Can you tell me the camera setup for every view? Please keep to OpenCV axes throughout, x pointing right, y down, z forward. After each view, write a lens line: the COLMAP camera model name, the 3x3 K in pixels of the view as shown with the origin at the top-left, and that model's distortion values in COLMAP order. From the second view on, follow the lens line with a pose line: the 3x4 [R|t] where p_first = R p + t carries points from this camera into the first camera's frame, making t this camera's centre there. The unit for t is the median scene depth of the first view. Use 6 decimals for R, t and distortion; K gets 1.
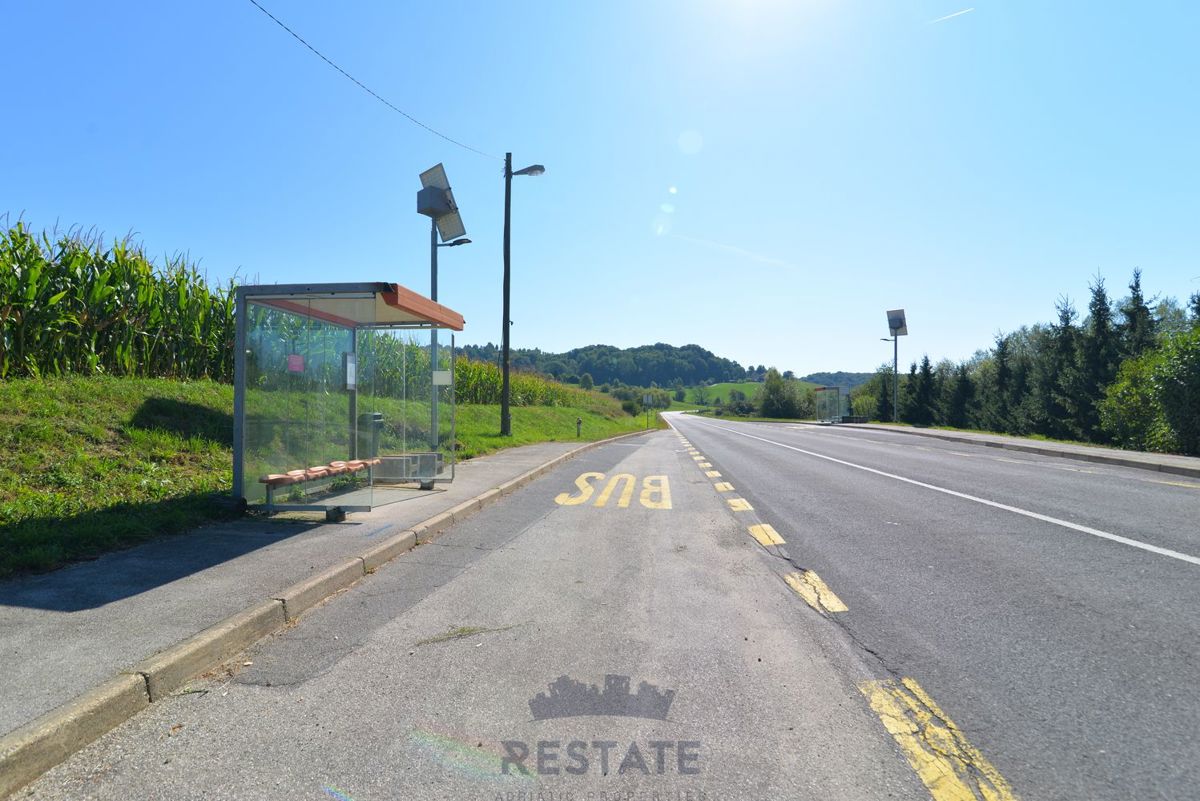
lens RADIAL K [[554.6, 0, 600.0], [0, 554.6, 400.5], [0, 0, 1]] dist [-0.016725, -0.000342]
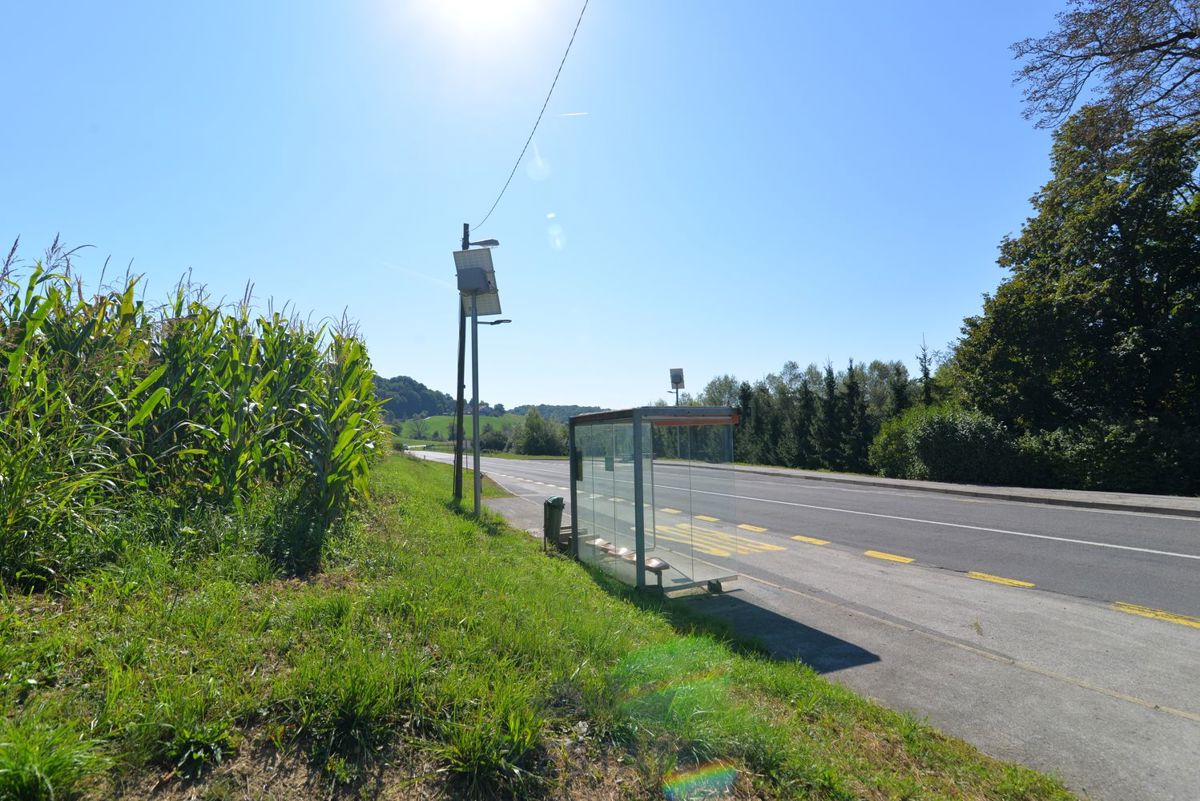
lens RADIAL K [[554.6, 0, 600.0], [0, 554.6, 400.5], [0, 0, 1]] dist [-0.016725, -0.000342]
pose [[0.866161, 0.006356, 0.499725, -0.392625], [0.022128, 0.998451, -0.051054, -0.048643], [-0.499276, 0.055279, 0.864678, -0.004119]]
